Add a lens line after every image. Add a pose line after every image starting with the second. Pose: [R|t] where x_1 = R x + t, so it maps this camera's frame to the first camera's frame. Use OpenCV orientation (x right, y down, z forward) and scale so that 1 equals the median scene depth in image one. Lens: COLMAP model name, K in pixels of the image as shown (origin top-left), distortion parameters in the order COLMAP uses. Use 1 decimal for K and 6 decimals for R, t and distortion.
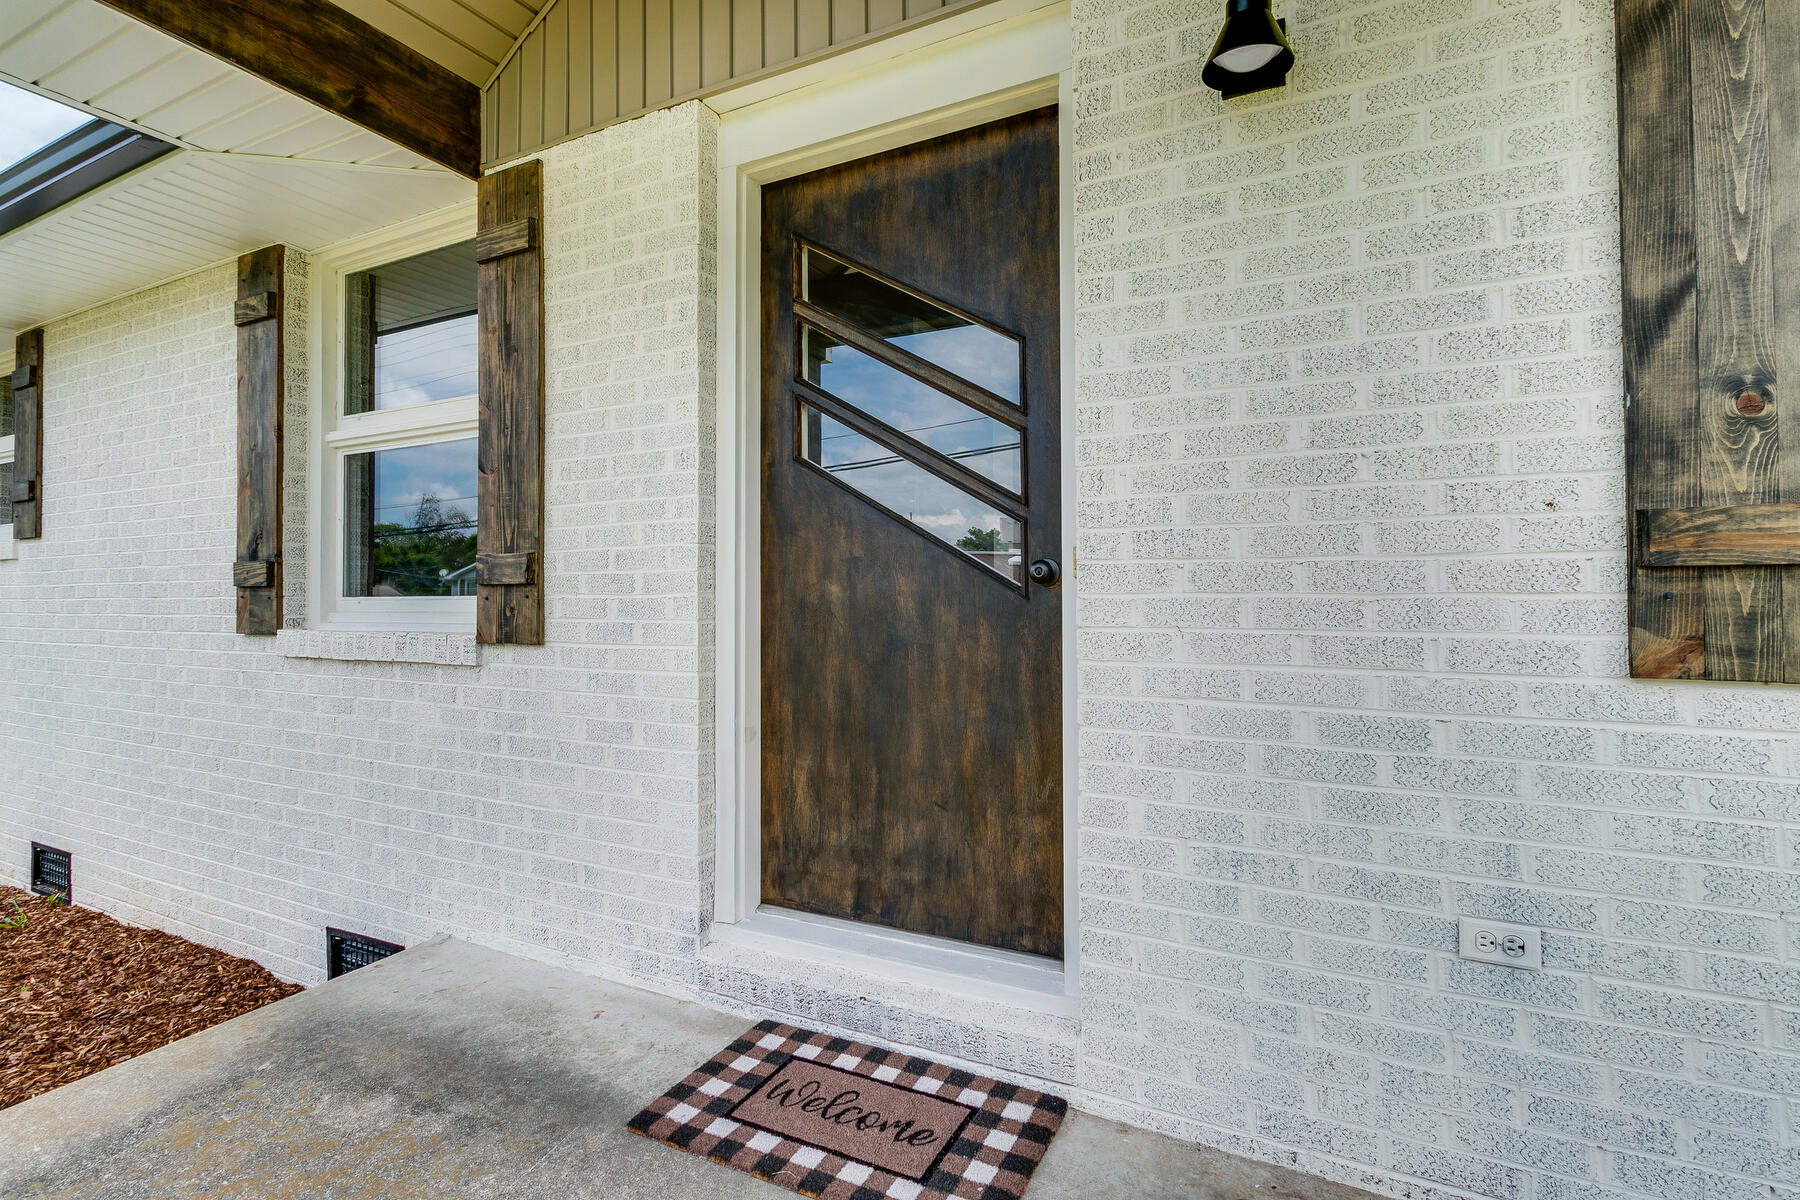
lens RADIAL K [[859.5, 0, 912.3], [0, 859.5, 579.1], [0, 0, 1]] dist [0.008812, -0.004349]
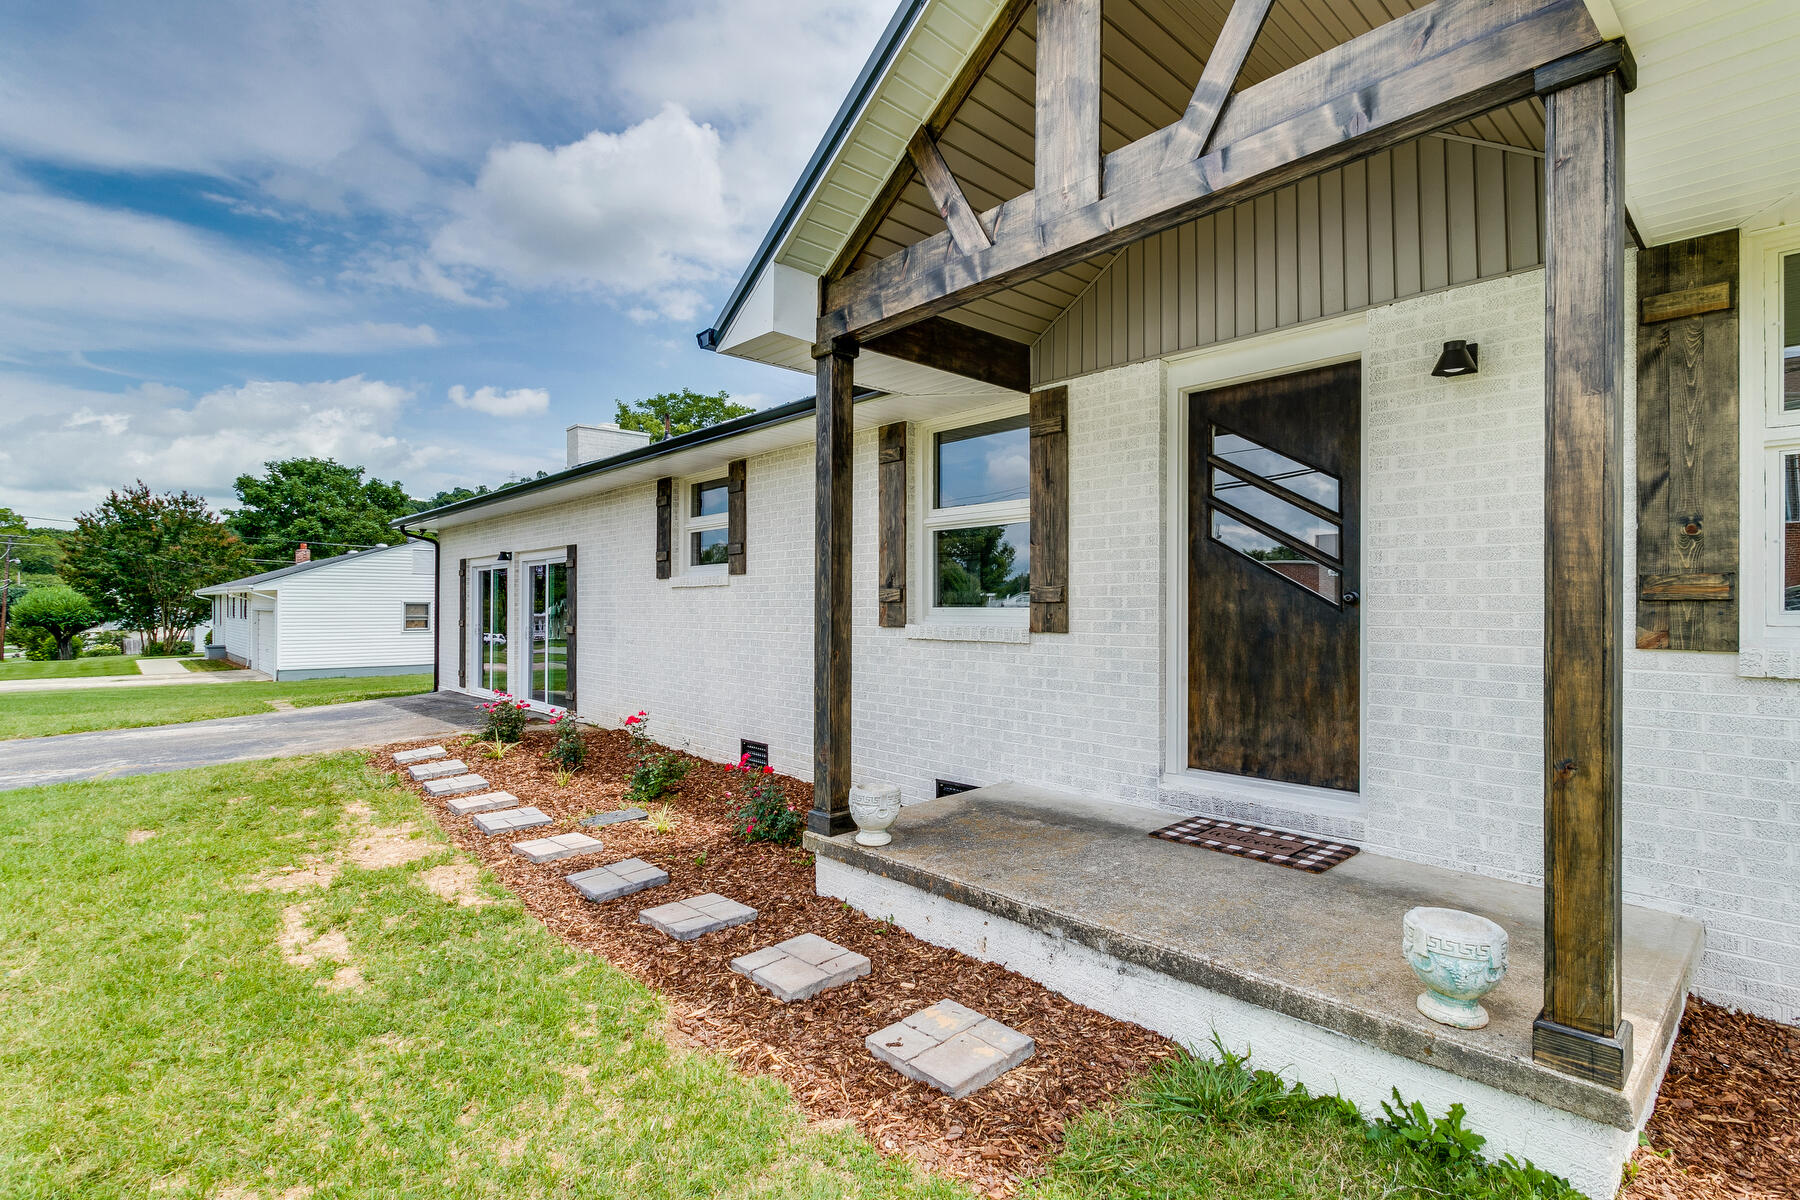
lens RADIAL K [[852.7, 0, 904.3], [0, 852.7, 606.6], [0, 0, 1]] dist [0.004215, -0.003197]
pose [[0.939199, 0.005633, -0.343326, -0.134406], [0.001507, 0.999788, 0.020526, -0.029770], [0.343369, -0.019795, 0.938992, -1.159796]]
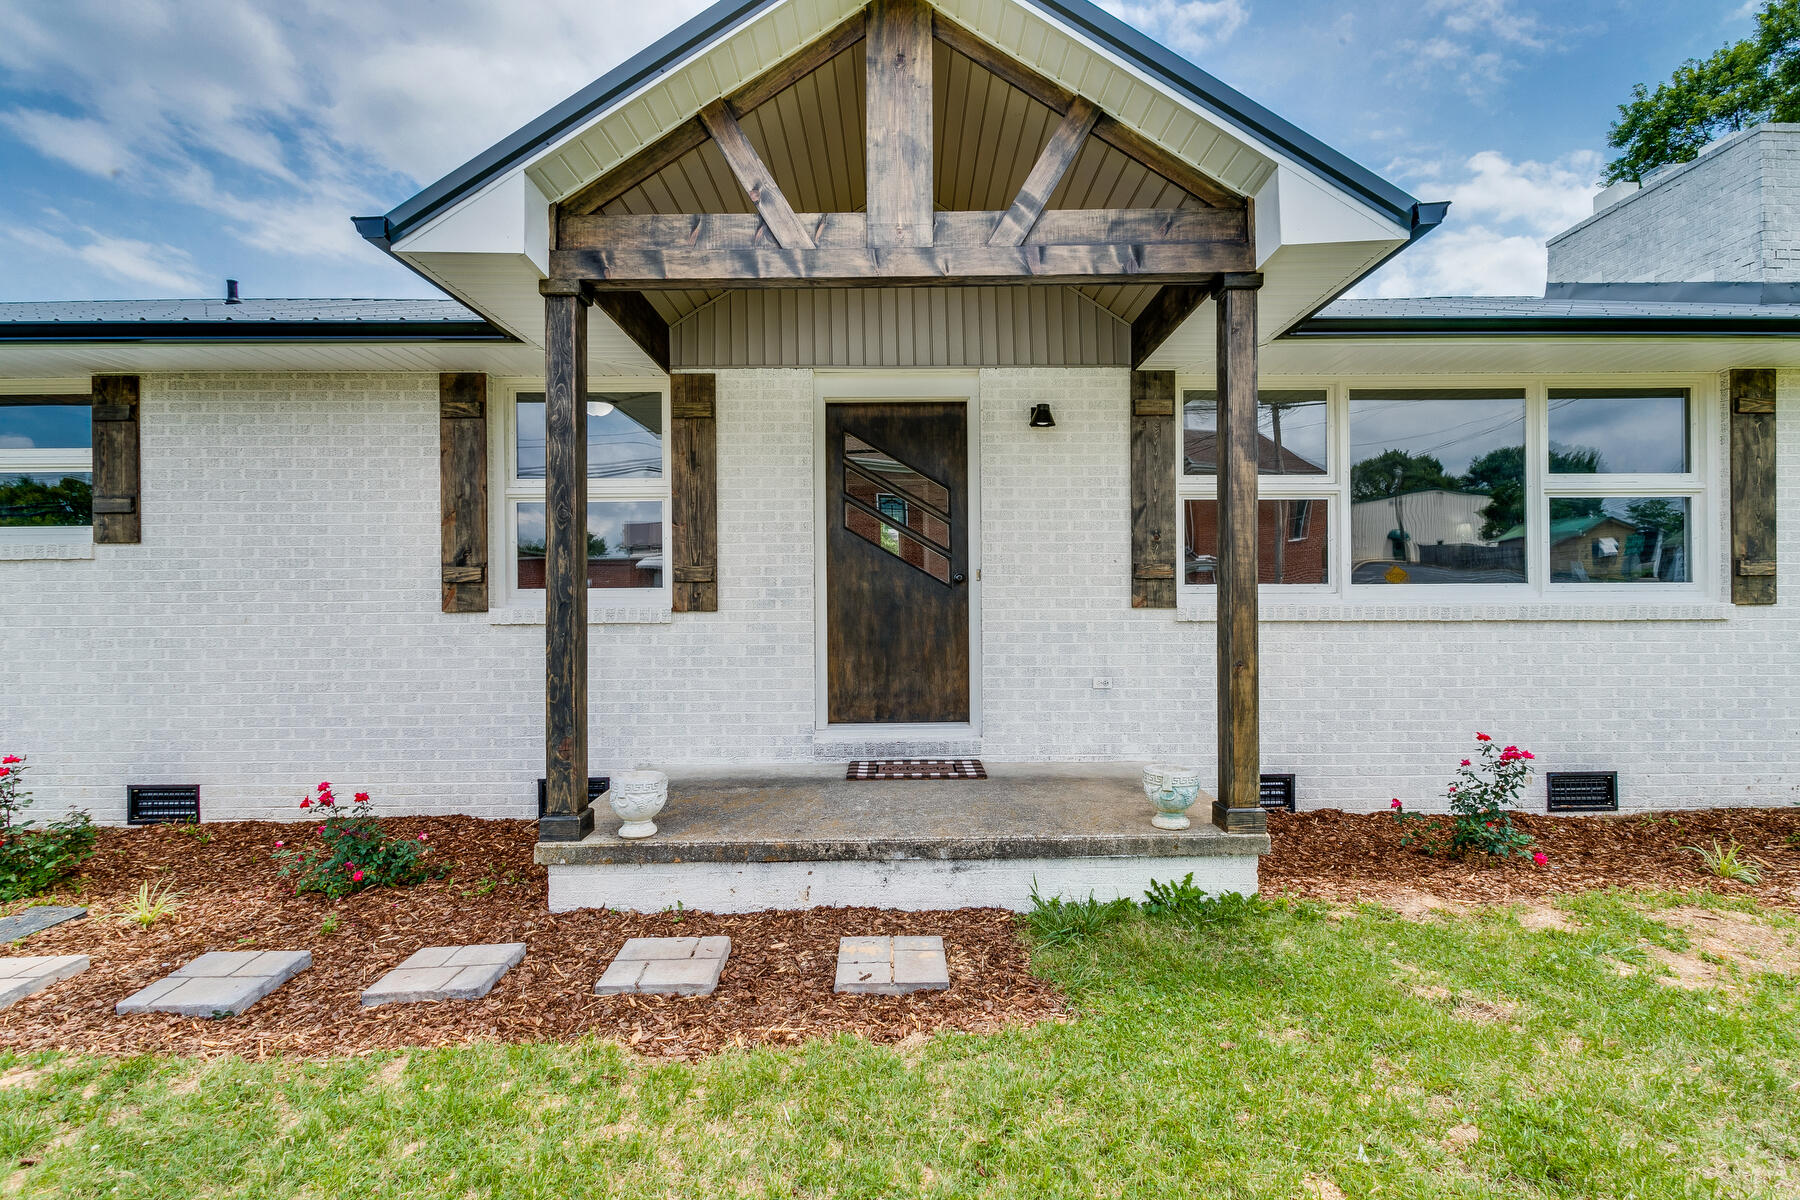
lens RADIAL K [[859.5, 0, 904.5], [0, 859.5, 599.3], [0, 0, 1]] dist [0.008812, -0.004349]
pose [[0.885457, -0.002480, 0.464714, -1.193072], [-0.006060, 0.999839, 0.016882, 0.012829], [-0.464681, -0.017764, 0.885300, -1.240057]]
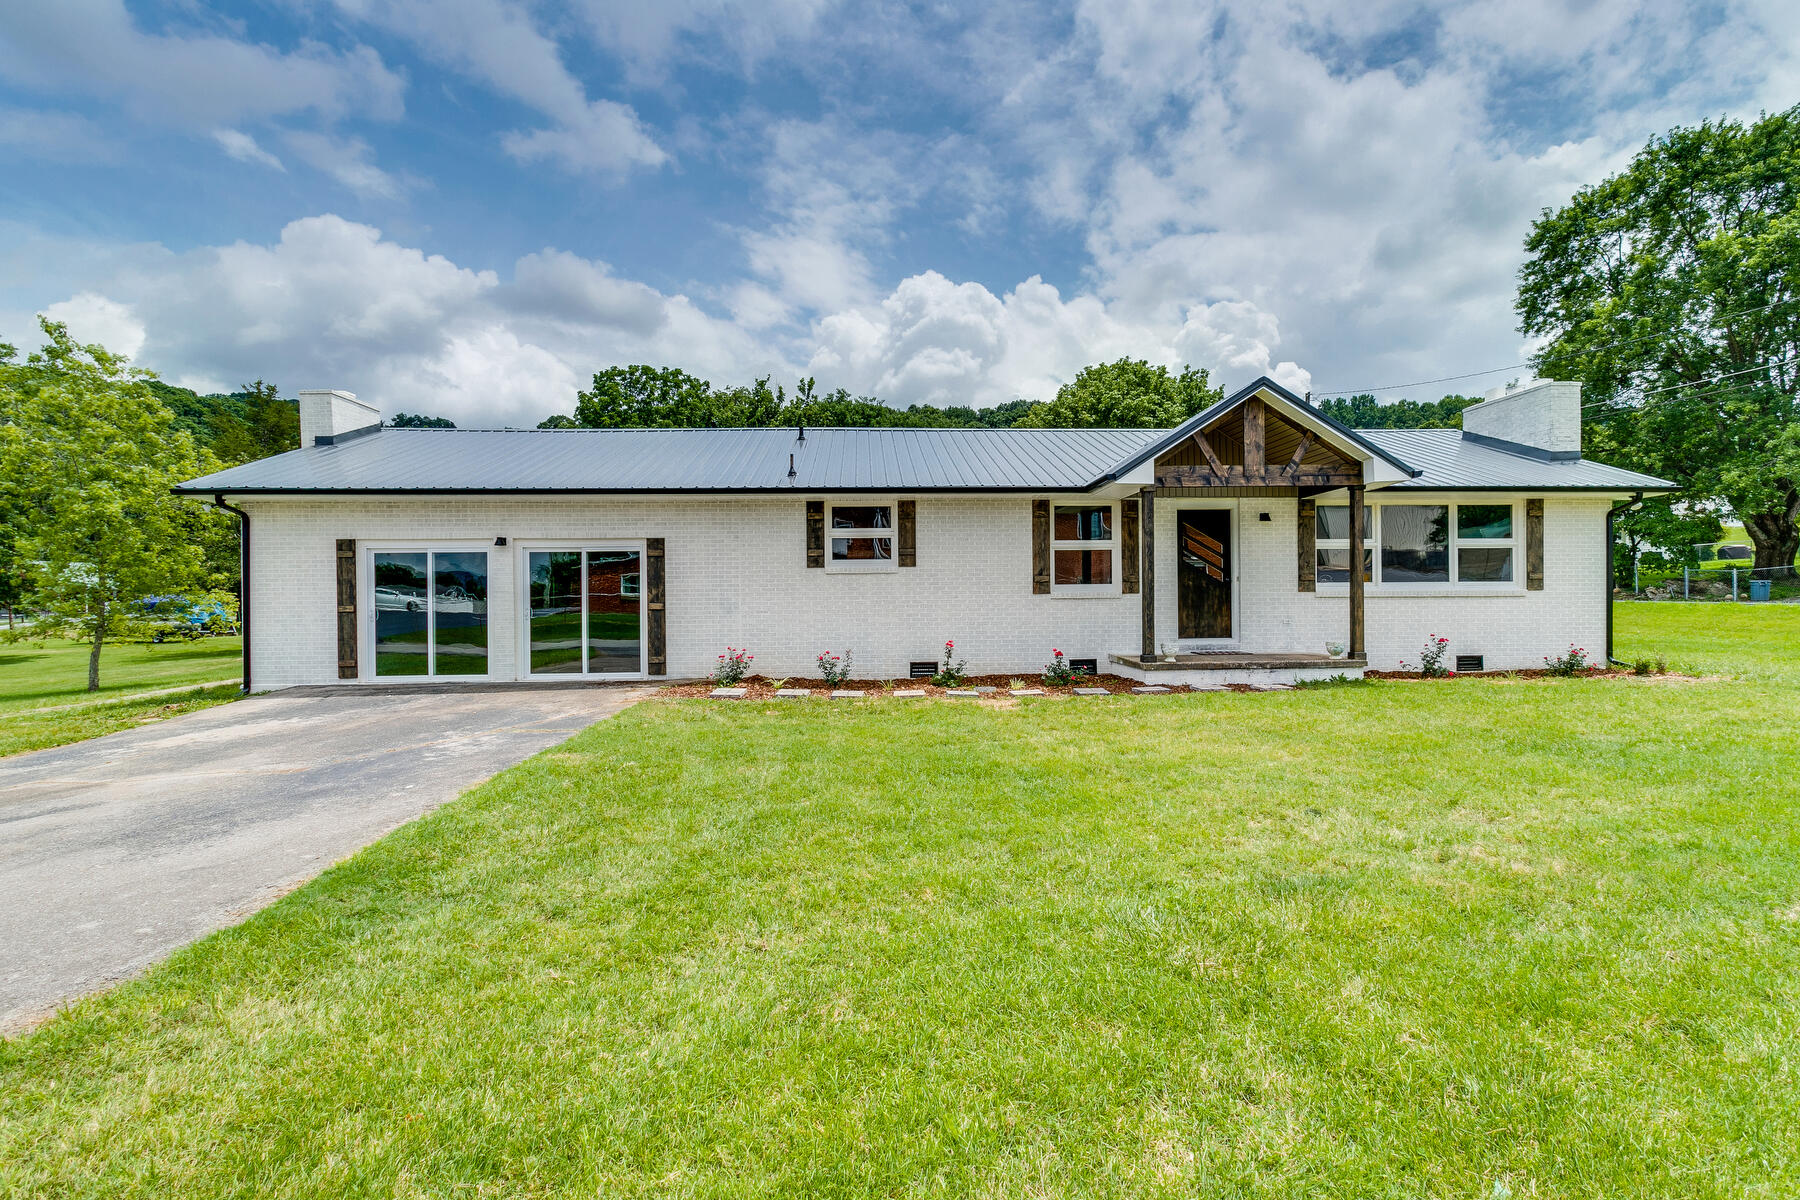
lens RADIAL K [[859.5, 0, 900.6], [0, 859.5, 606.2], [0, 0, 1]] dist [0.008812, -0.004349]
pose [[0.865639, -0.006967, 0.500620, -5.196766], [-0.005265, 0.999721, 0.023016, 0.051164], [-0.500640, -0.022559, 0.865361, -3.386589]]
